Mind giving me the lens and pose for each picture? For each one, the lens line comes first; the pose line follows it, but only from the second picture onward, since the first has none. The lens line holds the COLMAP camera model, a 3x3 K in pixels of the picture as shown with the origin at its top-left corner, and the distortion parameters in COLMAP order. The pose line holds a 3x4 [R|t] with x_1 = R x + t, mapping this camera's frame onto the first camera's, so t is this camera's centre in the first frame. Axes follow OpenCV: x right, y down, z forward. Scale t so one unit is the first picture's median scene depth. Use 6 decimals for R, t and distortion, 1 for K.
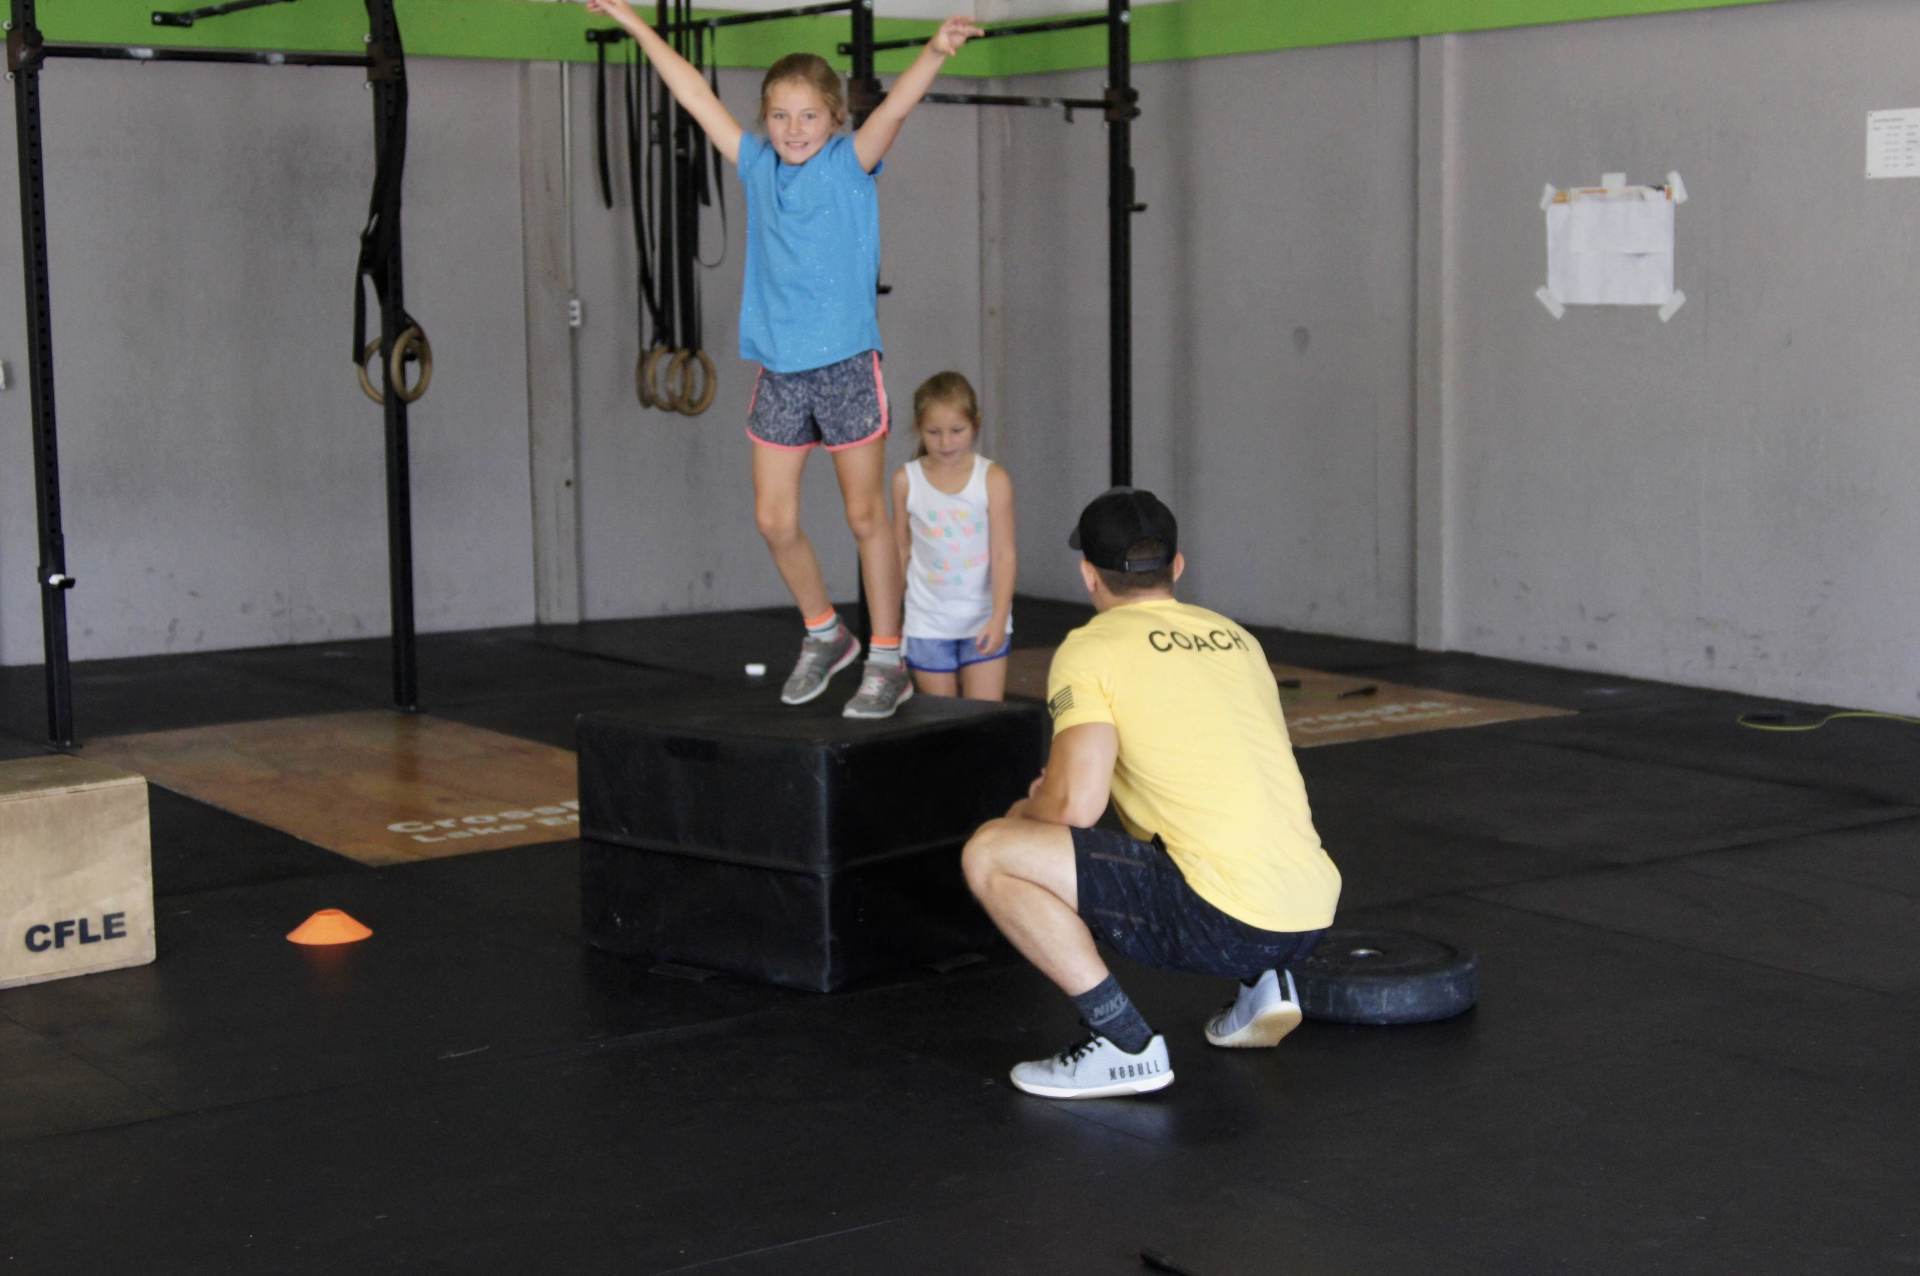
lens RADIAL K [[3103.9, 0, 956.5], [0, 3103.9, 615.5], [0, 0, 1]] dist [0.001948, 0.000000]
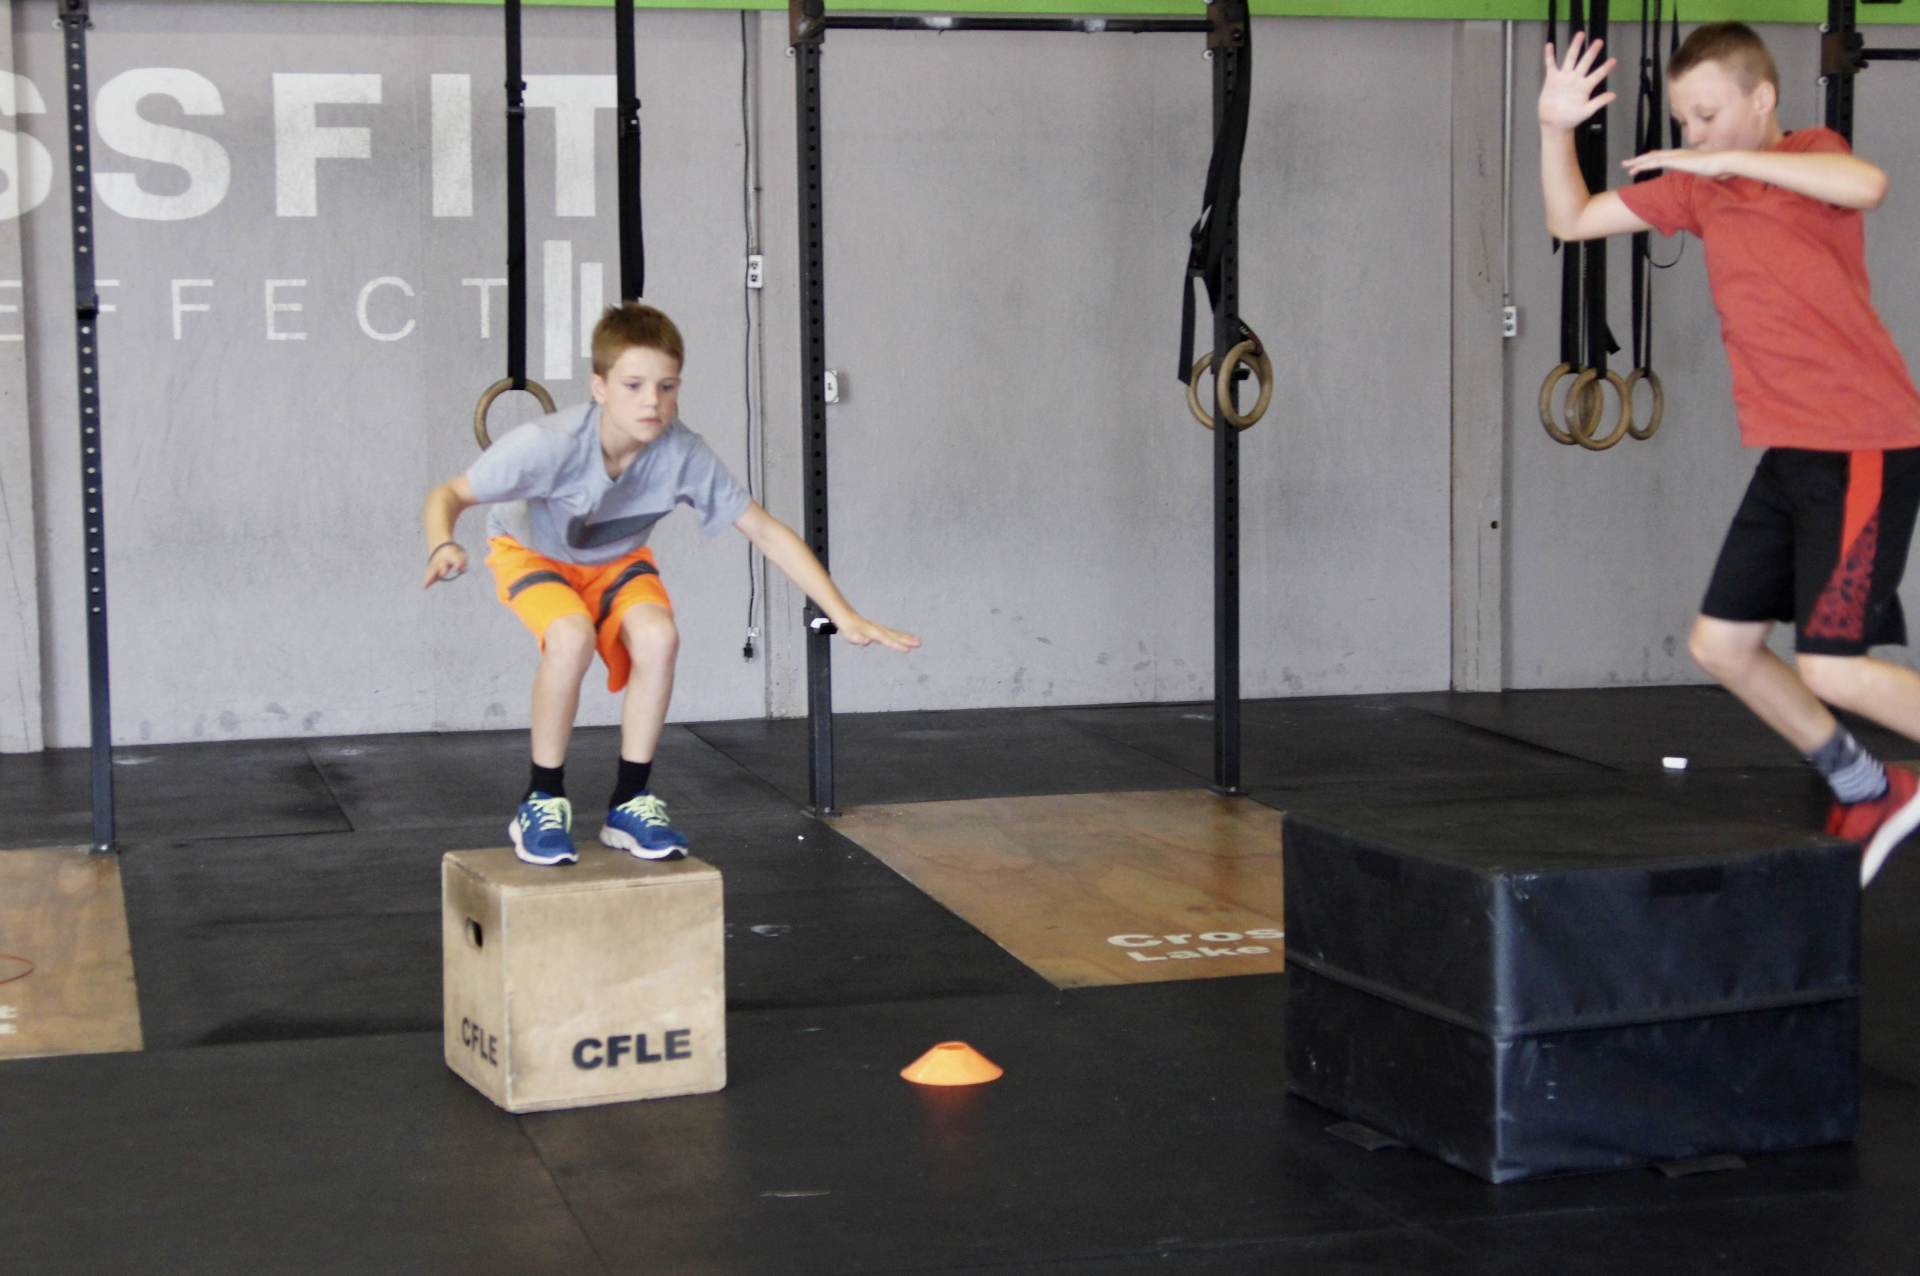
lens RADIAL K [[3473.9, 0, 961.9], [0, 3473.9, 623.3], [0, 0, 1]] dist [0.056604, 0.000000]
pose [[0.935495, 0.038861, -0.351195, 0.087423], [-0.041568, 0.999136, -0.000168, -0.012341], [0.350885, 0.014755, 0.936302, 0.088256]]
